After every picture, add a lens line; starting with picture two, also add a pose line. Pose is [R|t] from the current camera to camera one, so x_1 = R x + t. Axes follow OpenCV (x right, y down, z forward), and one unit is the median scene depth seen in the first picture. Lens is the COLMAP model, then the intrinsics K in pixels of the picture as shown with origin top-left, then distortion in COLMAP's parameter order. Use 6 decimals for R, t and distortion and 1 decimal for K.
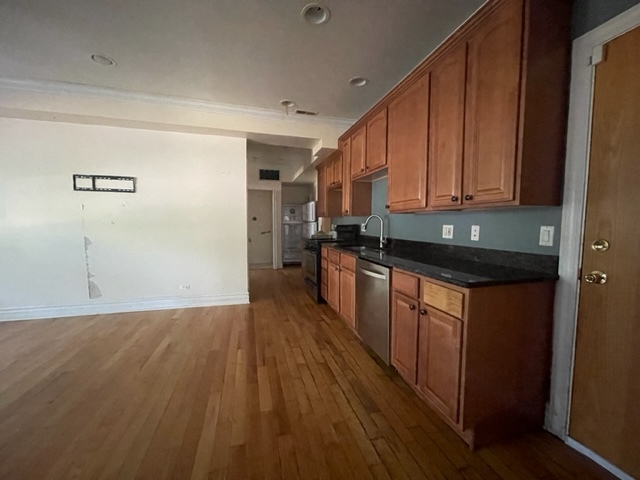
lens RADIAL K [[256.2, 0, 321.0], [0, 256.2, 241.7], [0, 0, 1]] dist [-0.002704, -0.000675]
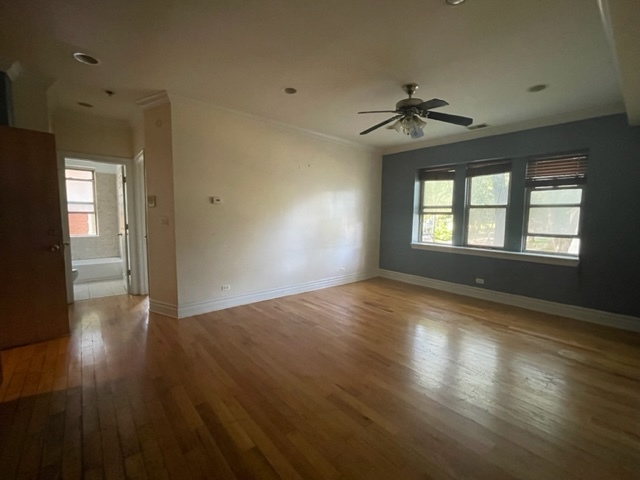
lens RADIAL K [[278.3, 0, 313.4], [0, 278.3, 241.2], [0, 0, 1]] dist [-0.001499, 0.001158]
pose [[-0.908949, 0.021561, -0.416350, -0.140611], [-0.042351, 0.988720, 0.143660, -0.110398], [0.414751, 0.148213, -0.897783, 1.186717]]
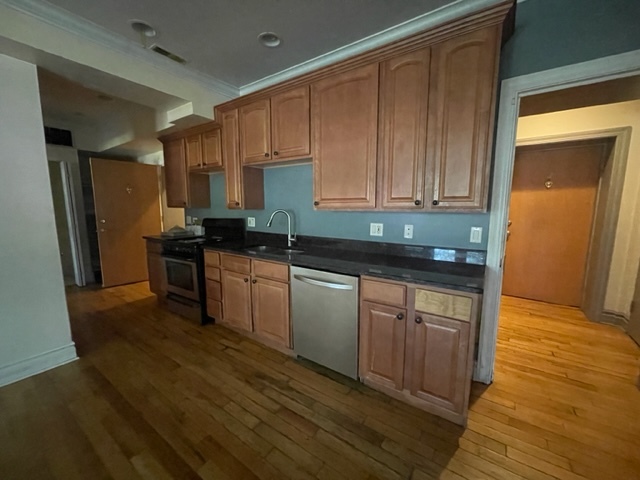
lens RADIAL K [[256.2, 0, 319.5], [0, 256.2, 240.9], [0, 0, 1]] dist [-0.002704, -0.000675]
pose [[0.768864, -0.090892, 0.632919, -0.239027], [0.048797, 0.995299, 0.083654, -0.063463], [-0.637547, -0.033434, 0.769685, 0.241332]]
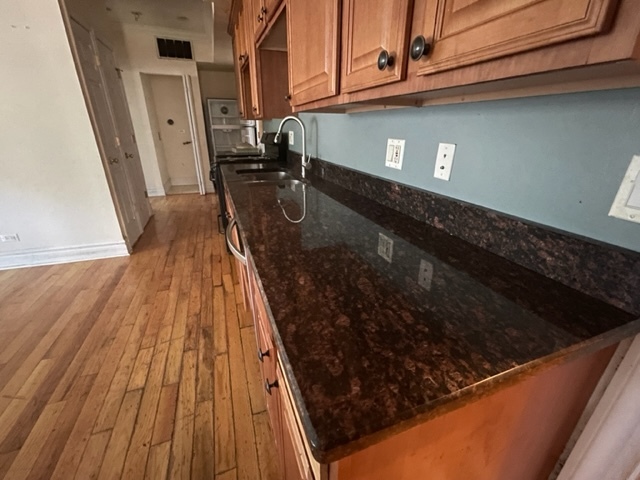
lens RADIAL K [[278.3, 0, 319.2], [0, 278.3, 239.7], [0, 0, 1]] dist [-0.001499, 0.001158]
pose [[0.997425, -0.025314, 0.067105, 0.217697], [0.003518, 0.951784, 0.306748, -0.032297], [-0.071635, -0.305722, 0.949422, 0.321852]]
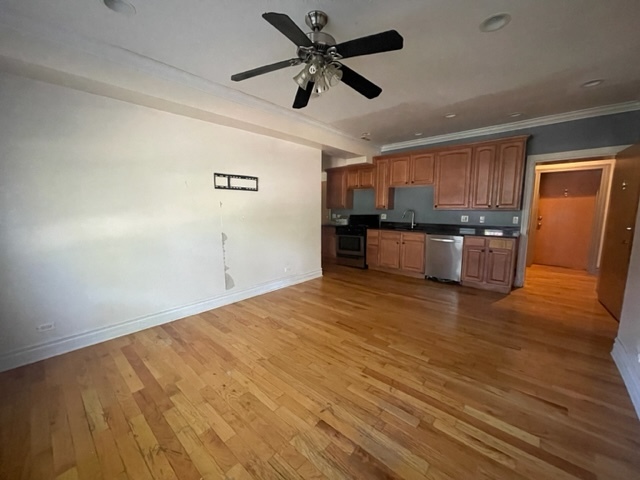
lens RADIAL K [[256.2, 0, 319.4], [0, 256.2, 243.1], [0, 0, 1]] dist [-0.002704, -0.000675]
pose [[0.841575, -0.080140, 0.534162, -1.184139], [0.044575, 0.995863, 0.079180, -0.042752], [-0.538297, -0.042826, 0.841666, -0.116150]]
